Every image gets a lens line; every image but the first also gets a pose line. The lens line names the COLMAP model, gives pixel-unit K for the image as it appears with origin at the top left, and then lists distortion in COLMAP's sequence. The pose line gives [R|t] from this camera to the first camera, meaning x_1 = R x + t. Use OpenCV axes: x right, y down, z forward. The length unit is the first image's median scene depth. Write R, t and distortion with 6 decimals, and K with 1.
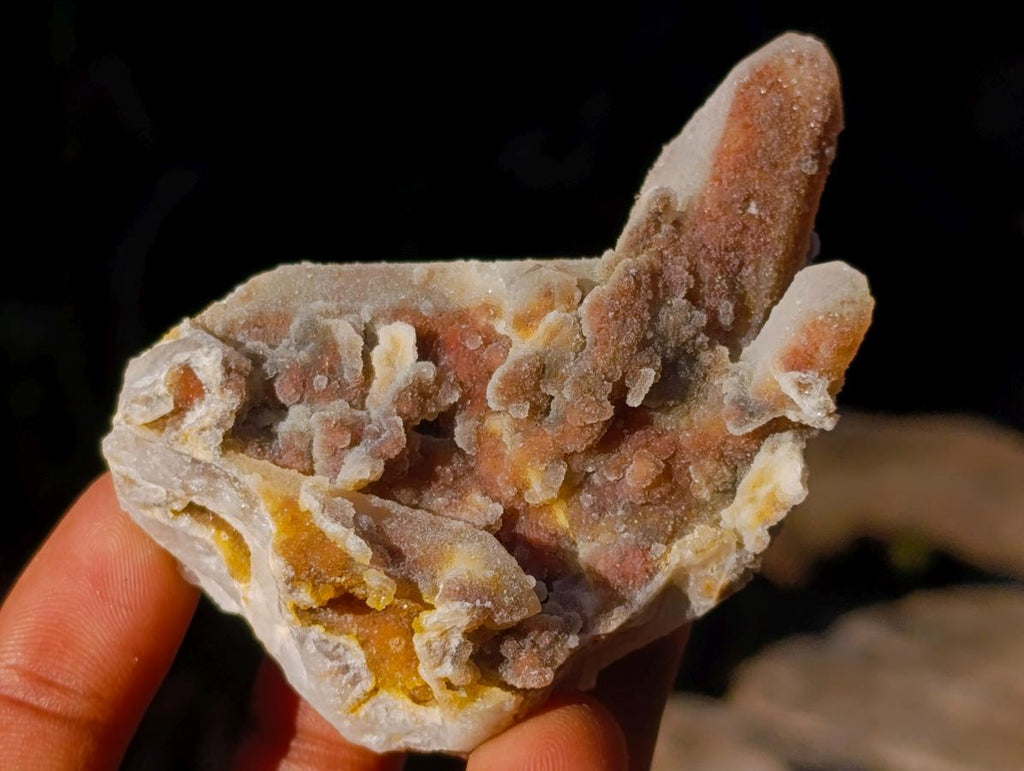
lens RADIAL K [[2516.5, 0, 512.0], [0, 2516.5, 385.5], [0, 0, 1]] dist [0.043599, 1.424820]
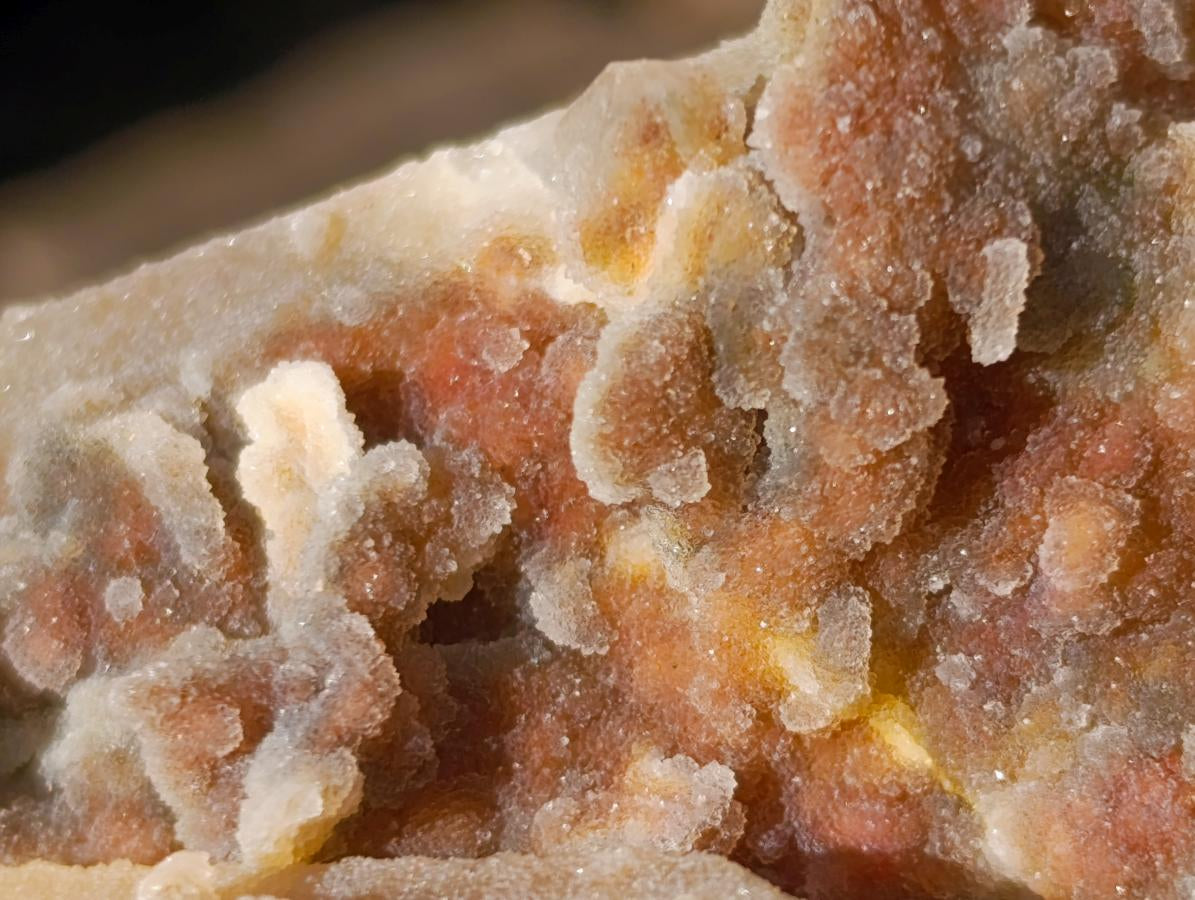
lens RADIAL K [[2936.8, 0, 597.5], [0, 2936.8, 450.0], [0, 0, 1]] dist [0.043599, 1.424820]
pose [[0.944937, -0.324776, -0.040193, 0.009390], [0.320268, 0.943006, -0.090380, 0.037695], [0.067256, 0.072531, 0.995096, 0.597542]]
